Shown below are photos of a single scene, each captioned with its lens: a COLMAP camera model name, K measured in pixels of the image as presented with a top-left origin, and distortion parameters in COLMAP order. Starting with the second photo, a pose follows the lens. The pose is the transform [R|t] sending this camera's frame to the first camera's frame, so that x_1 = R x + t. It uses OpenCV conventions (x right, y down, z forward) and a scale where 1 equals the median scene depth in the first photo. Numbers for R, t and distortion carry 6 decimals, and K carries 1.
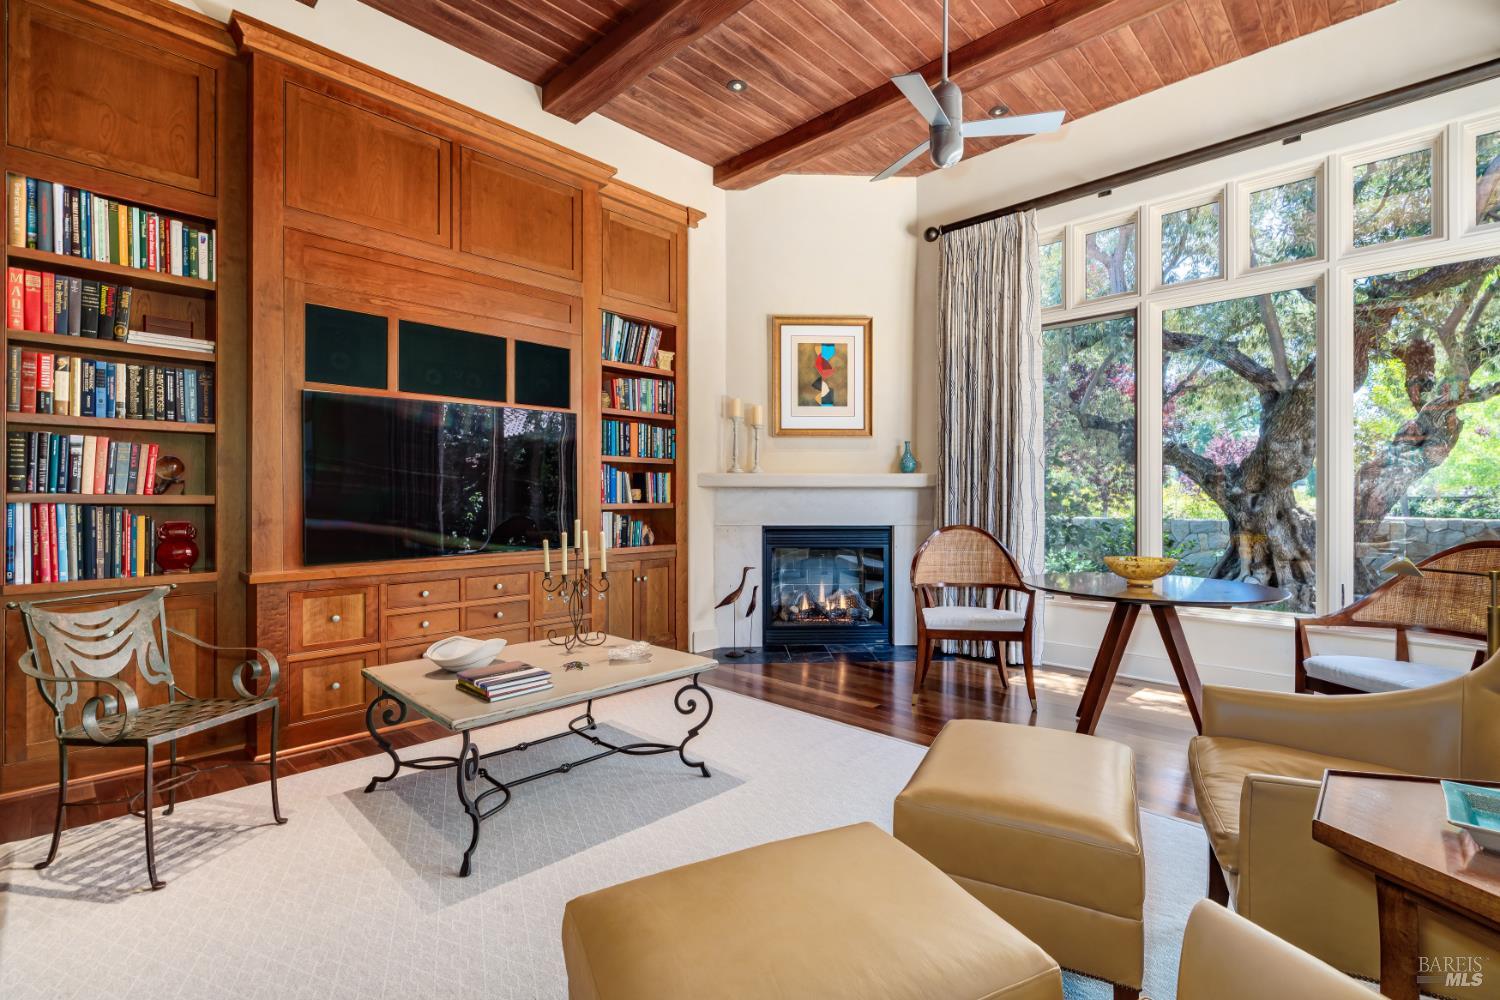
lens RADIAL K [[678.0, 0, 745.3], [0, 678.0, 500.6], [0, 0, 1]] dist [-0.004465, 0.002254]
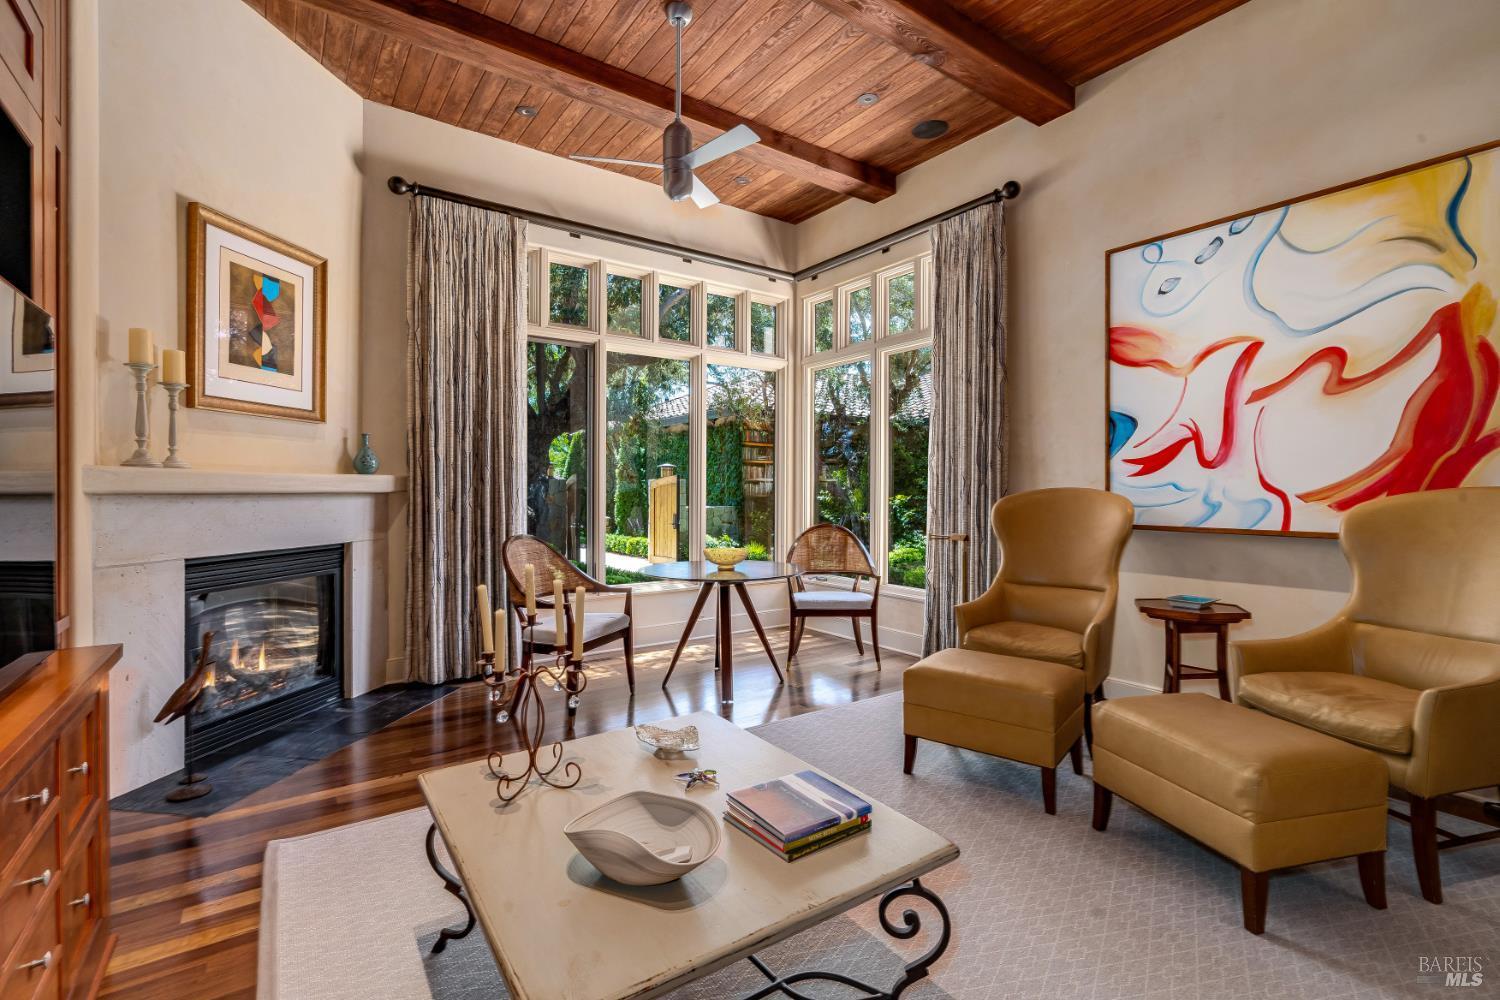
lens RADIAL K [[678.0, 0, 746.0], [0, 678.0, 493.0], [0, 0, 1]] dist [-0.004465, 0.002254]
pose [[0.188410, -0.006016, 0.982072, -0.444395], [0.000019, 0.999981, 0.006122, -0.023297], [-0.982091, -0.001135, 0.188406, 0.417265]]
